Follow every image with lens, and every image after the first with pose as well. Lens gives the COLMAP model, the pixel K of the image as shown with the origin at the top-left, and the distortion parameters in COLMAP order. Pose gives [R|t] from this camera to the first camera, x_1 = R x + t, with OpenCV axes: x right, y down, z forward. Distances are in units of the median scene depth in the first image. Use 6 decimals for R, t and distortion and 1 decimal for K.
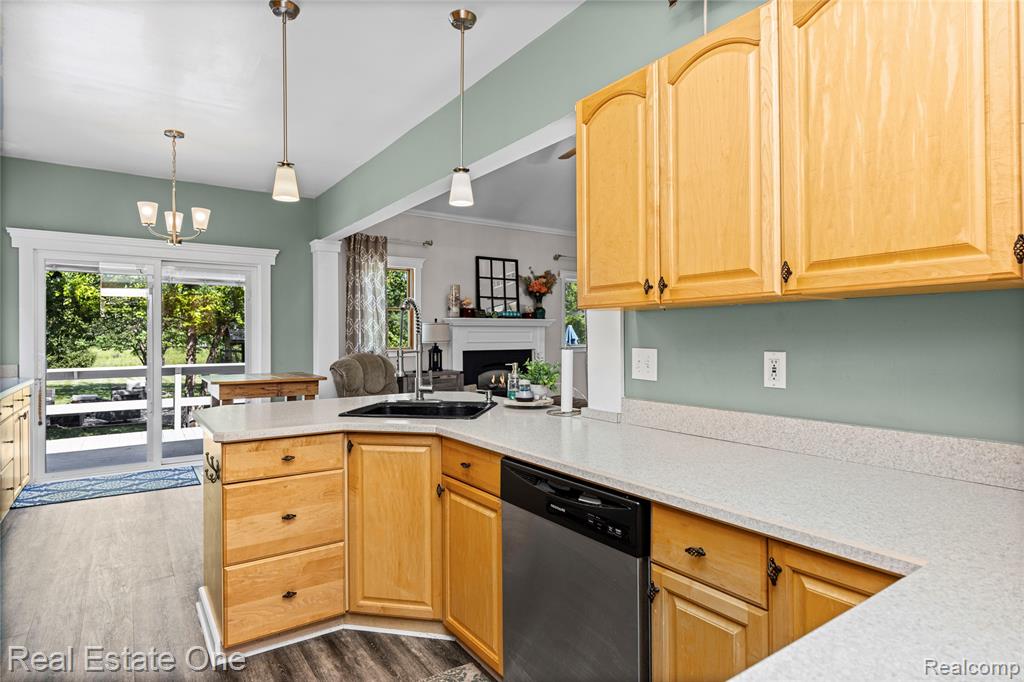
lens RADIAL K [[556.7, 0, 511.2], [0, 556.7, 334.3], [0, 0, 1]] dist [0.001963, 0.000523]
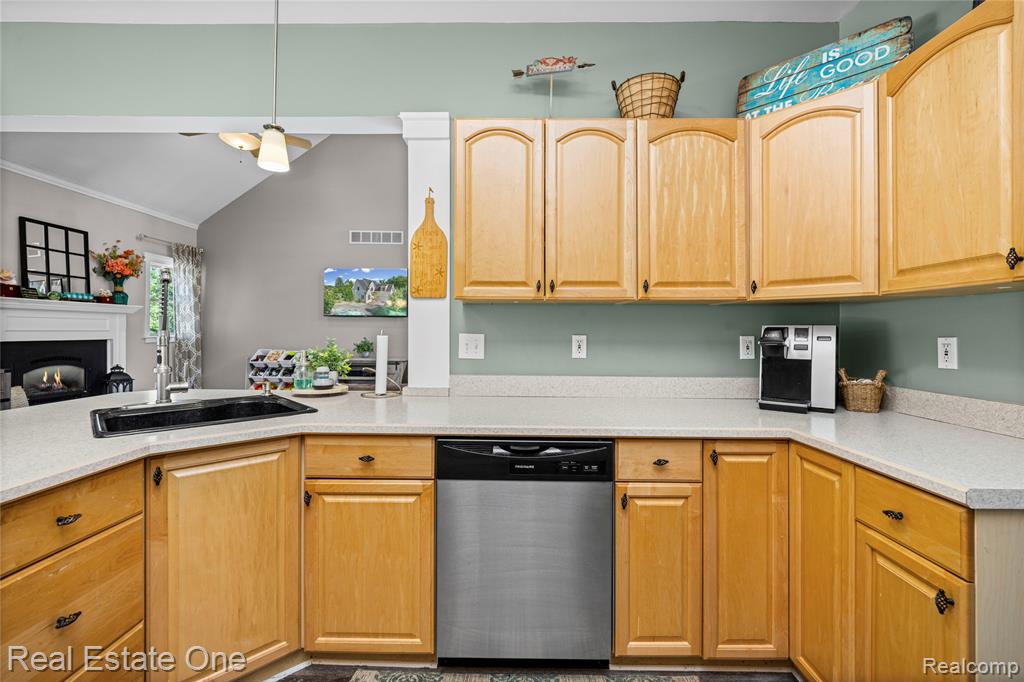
lens RADIAL K [[433.9, 0, 515.0], [0, 433.9, 329.2], [0, 0, 1]] dist [-0.000908, -0.000393]
pose [[0.577149, 0.012321, 0.816546, -0.174227], [-0.014327, 0.999885, -0.004961, 0.006426], [-0.816513, -0.008836, 0.577259, 0.124632]]
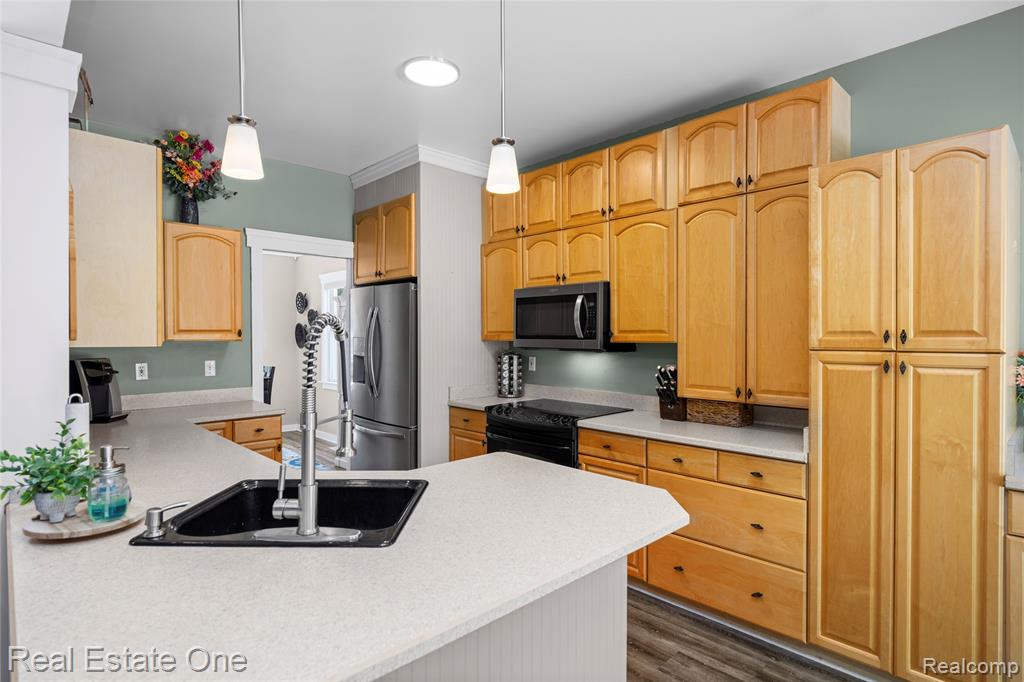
lens RADIAL K [[531.1, 0, 508.9], [0, 531.1, 339.3], [0, 0, 1]] dist [-0.002564, -0.001001]
pose [[-0.988179, 0.004916, -0.153226, -0.119739], [0.004500, 0.999985, 0.003058, -0.018814], [0.153238, 0.002333, -0.988186, 0.675218]]
